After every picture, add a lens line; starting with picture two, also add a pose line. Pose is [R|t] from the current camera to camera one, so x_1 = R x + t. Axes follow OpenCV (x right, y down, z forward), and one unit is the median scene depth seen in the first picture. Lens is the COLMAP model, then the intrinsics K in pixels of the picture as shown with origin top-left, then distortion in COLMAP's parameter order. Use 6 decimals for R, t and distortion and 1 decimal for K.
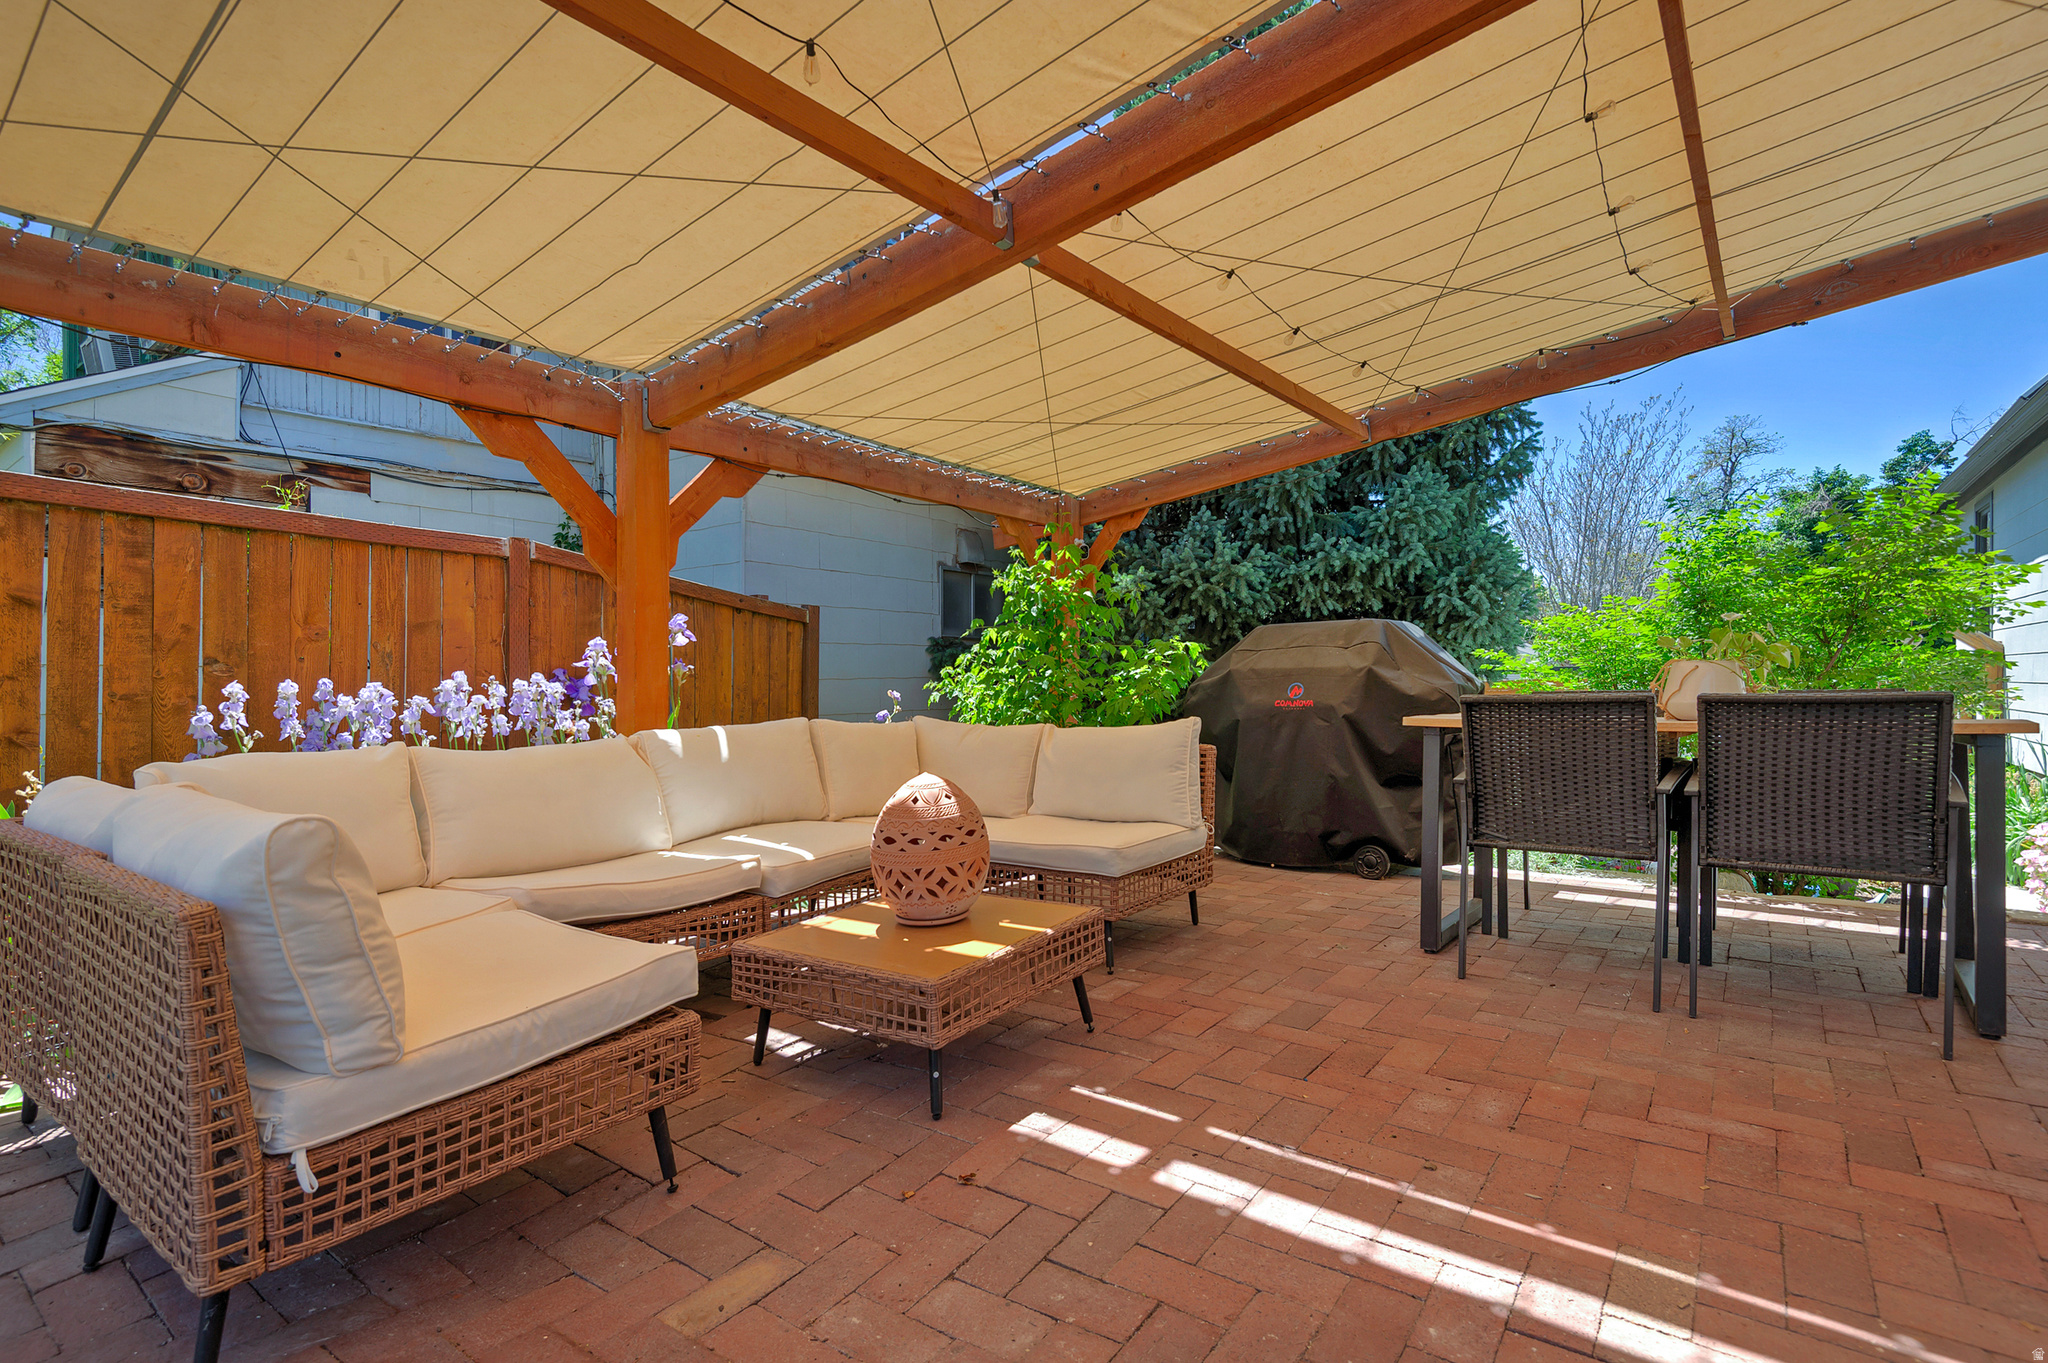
lens RADIAL K [[958.6, 0, 984.0], [0, 958.6, 707.8], [0, 0, 1]] dist [0.030044, -0.020820]
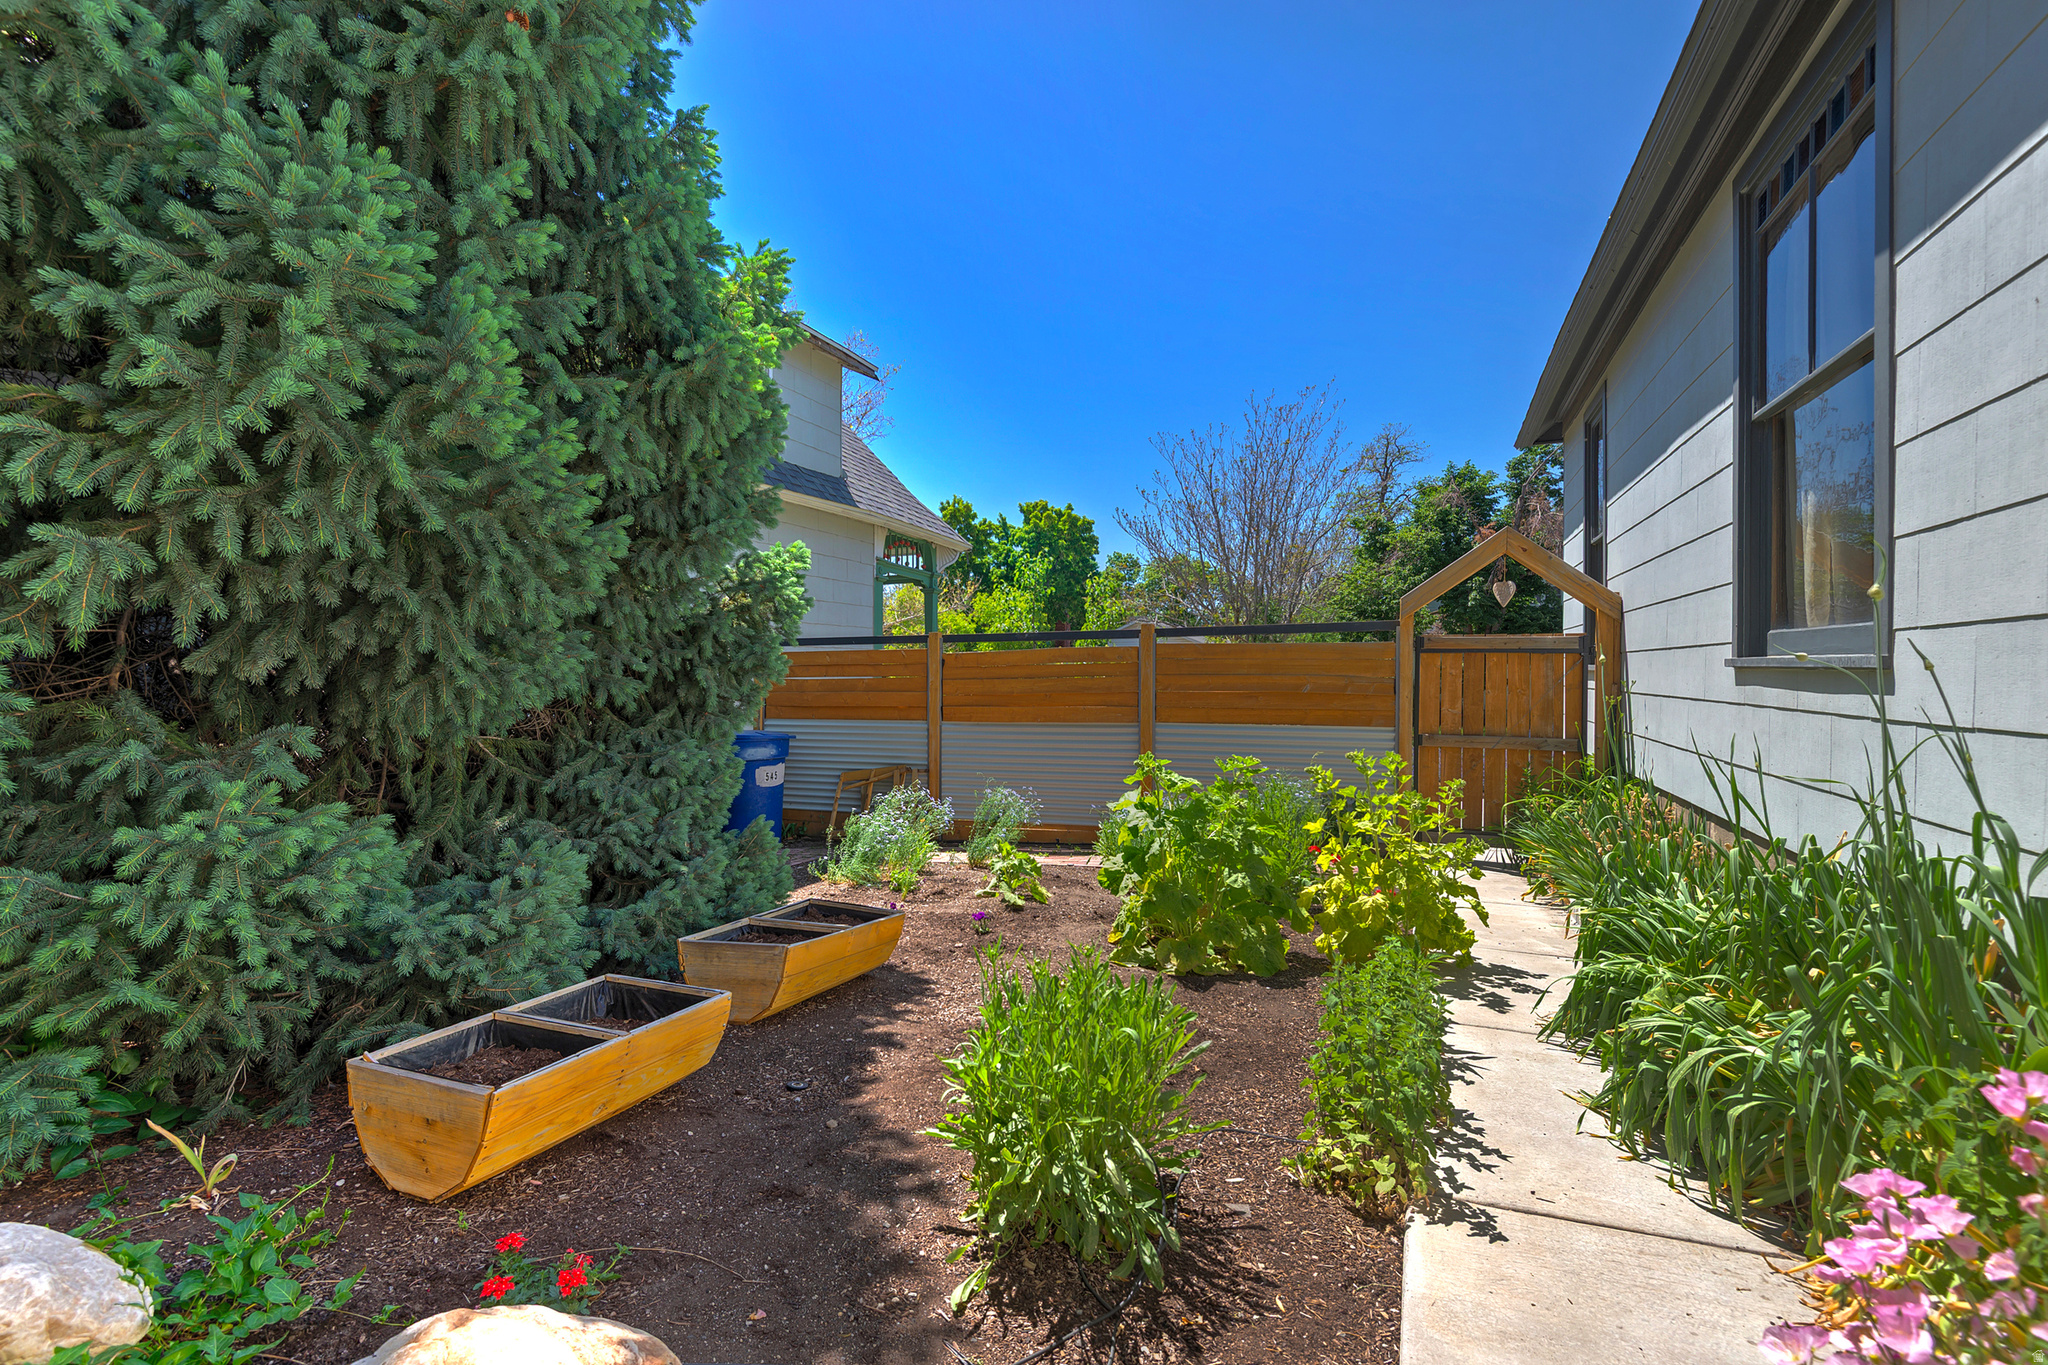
lens RADIAL K [[935.7, 0, 989.3], [0, 935.7, 677.4], [0, 0, 1]] dist [0.108372, 0.000027]
pose [[0.969568, 0.000693, 0.244823, 0.812671], [0.004474, 0.999779, -0.020550, 0.005271], [-0.244783, 0.021020, 0.969350, 0.789113]]
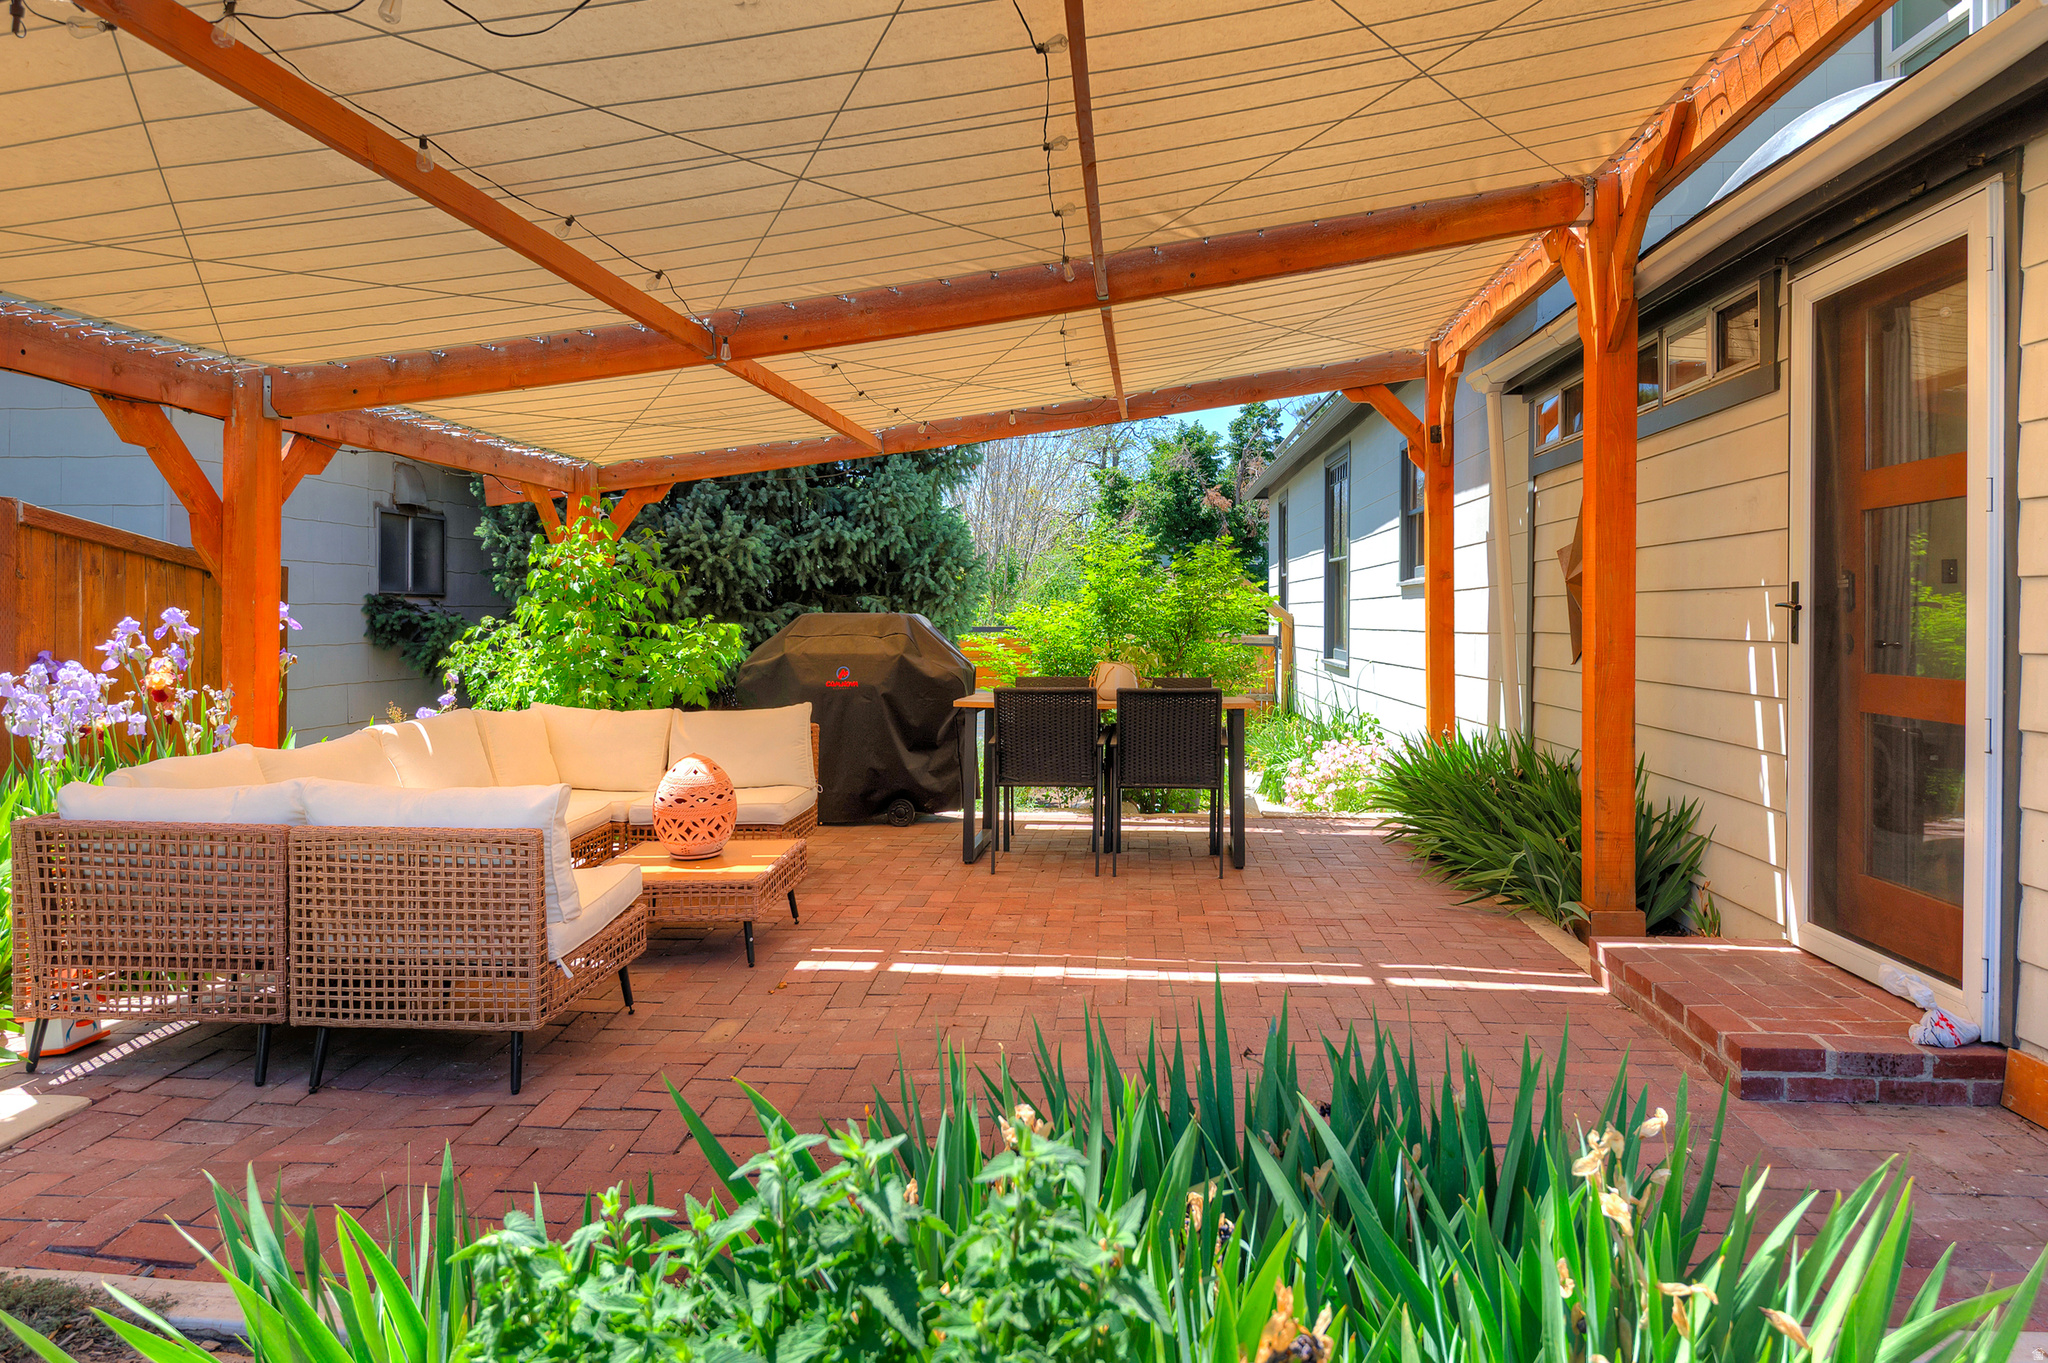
lens RADIAL K [[1338.9, 0, 1066.5], [0, 1338.9, 578.5], [0, 0, 1]] dist [0.003560, -0.001374]
pose [[0.811865, 0.034625, 0.582817, -0.318503], [-0.003462, 0.998508, -0.054499, -0.034354], [-0.583835, 0.042228, 0.810774, -0.387336]]
